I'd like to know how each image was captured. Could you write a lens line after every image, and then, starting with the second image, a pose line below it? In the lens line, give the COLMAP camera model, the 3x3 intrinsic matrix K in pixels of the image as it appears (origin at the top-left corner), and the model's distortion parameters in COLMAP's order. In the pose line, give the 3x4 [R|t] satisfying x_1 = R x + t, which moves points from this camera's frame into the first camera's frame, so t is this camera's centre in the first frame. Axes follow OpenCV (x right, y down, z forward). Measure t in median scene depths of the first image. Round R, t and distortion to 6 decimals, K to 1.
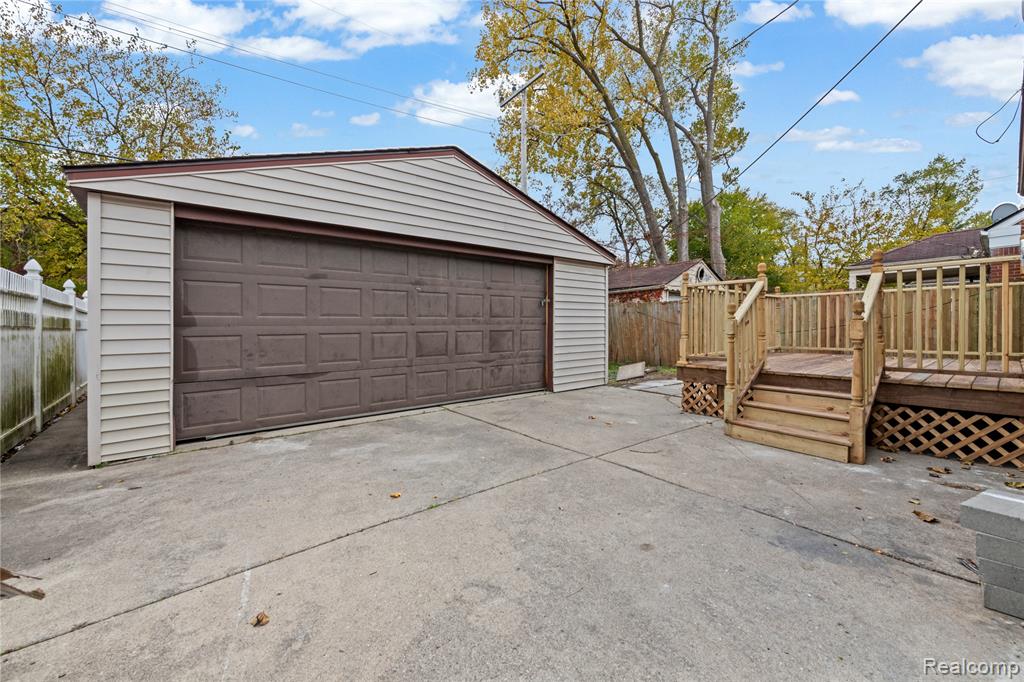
lens RADIAL K [[402.7, 0, 503.0], [0, 402.7, 319.9], [0, 0, 1]] dist [0.012889, -0.000627]
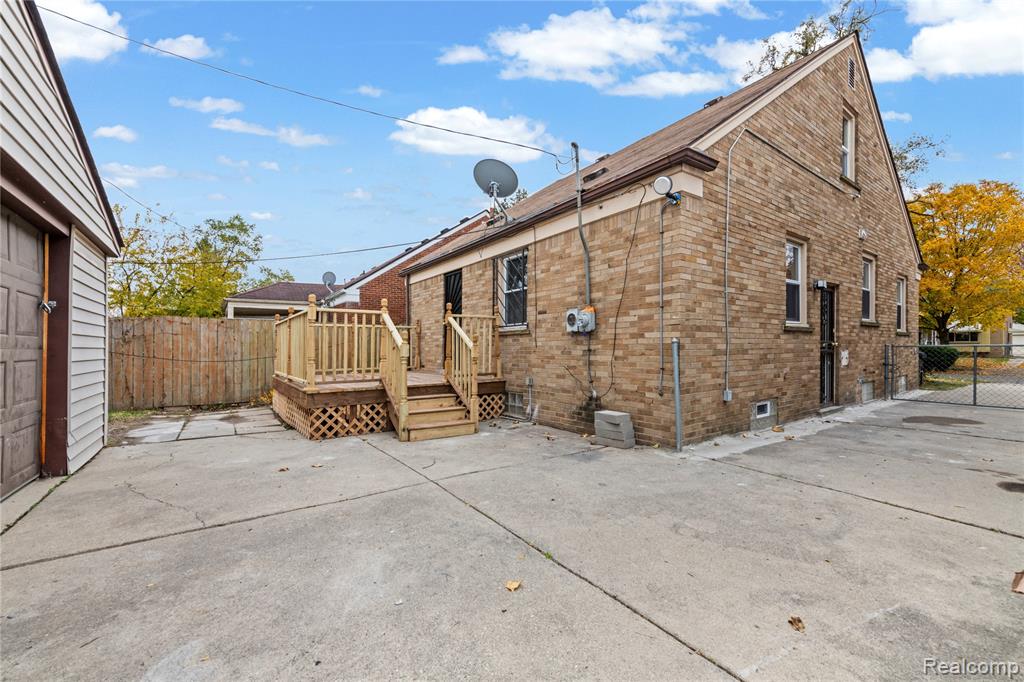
lens RADIAL K [[402.7, 0, 509.3], [0, 402.7, 344.1], [0, 0, 1]] dist [0.012889, -0.000627]
pose [[0.071425, 0.016280, 0.997313, -0.856438], [-0.008091, 0.999843, -0.015742, 0.018354], [-0.997413, -0.006945, 0.071545, 0.835676]]
